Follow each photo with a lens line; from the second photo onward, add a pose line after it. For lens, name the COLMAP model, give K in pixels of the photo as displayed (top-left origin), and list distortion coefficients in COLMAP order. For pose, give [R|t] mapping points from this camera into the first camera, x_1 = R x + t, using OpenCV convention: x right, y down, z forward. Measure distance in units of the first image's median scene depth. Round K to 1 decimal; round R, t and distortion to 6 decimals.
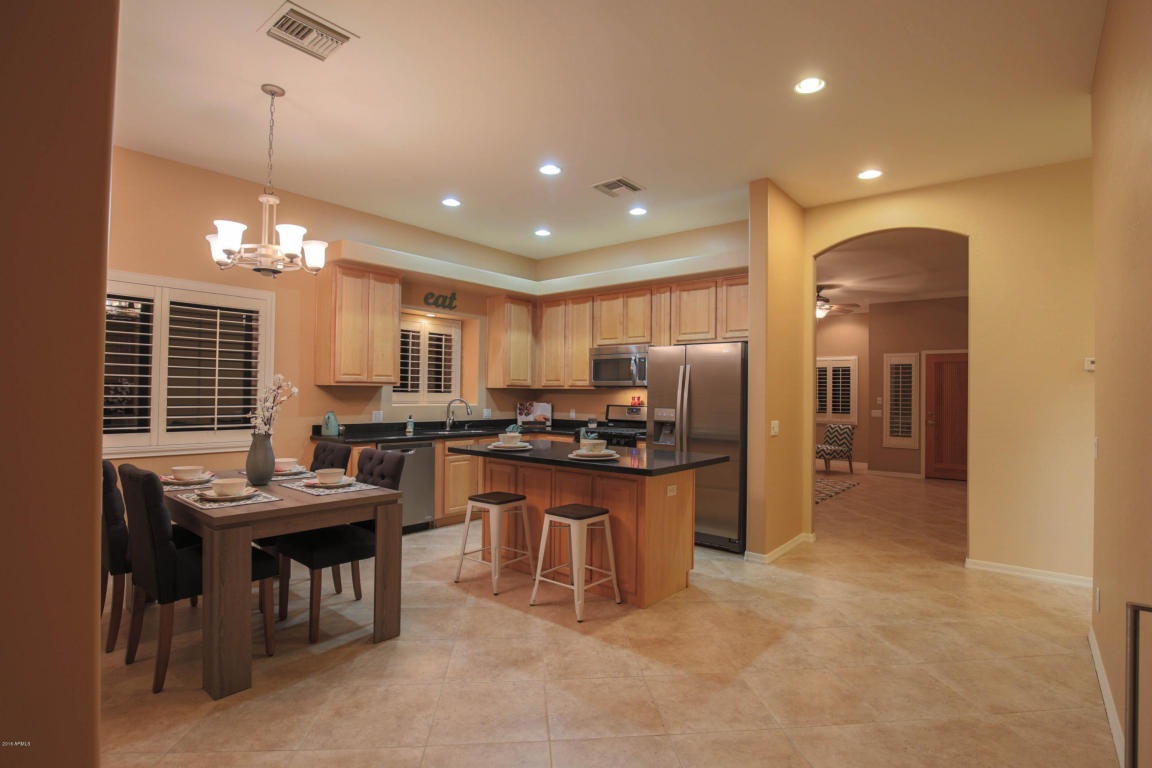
lens RADIAL K [[560.1, 0, 580.3], [0, 560.1, 385.0], [0, 0, 1]] dist [-0.033309, 0.001979]
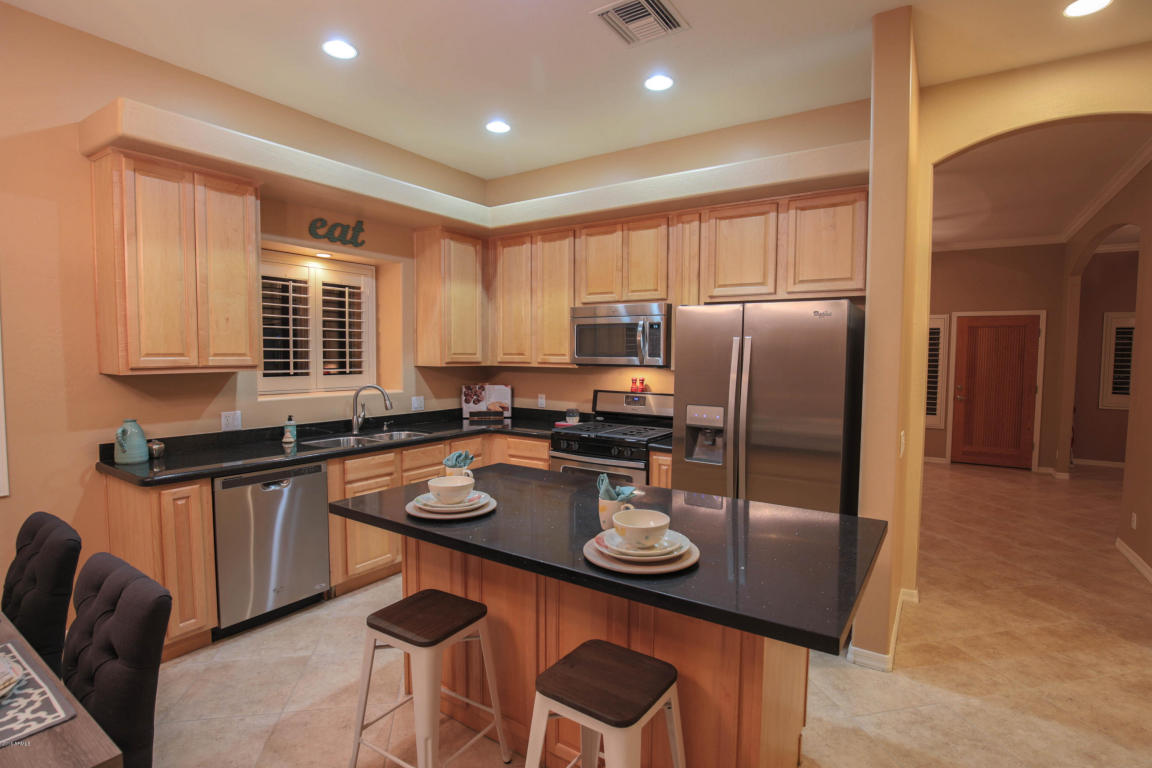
lens RADIAL K [[560.1, 0, 580.3], [0, 560.1, 385.0], [0, 0, 1]] dist [-0.033309, 0.001979]
pose [[0.995020, -0.010552, 0.099111, -0.039325], [0.003202, 0.997251, 0.074030, -0.022880], [-0.099620, -0.073344, 0.992319, 0.330694]]
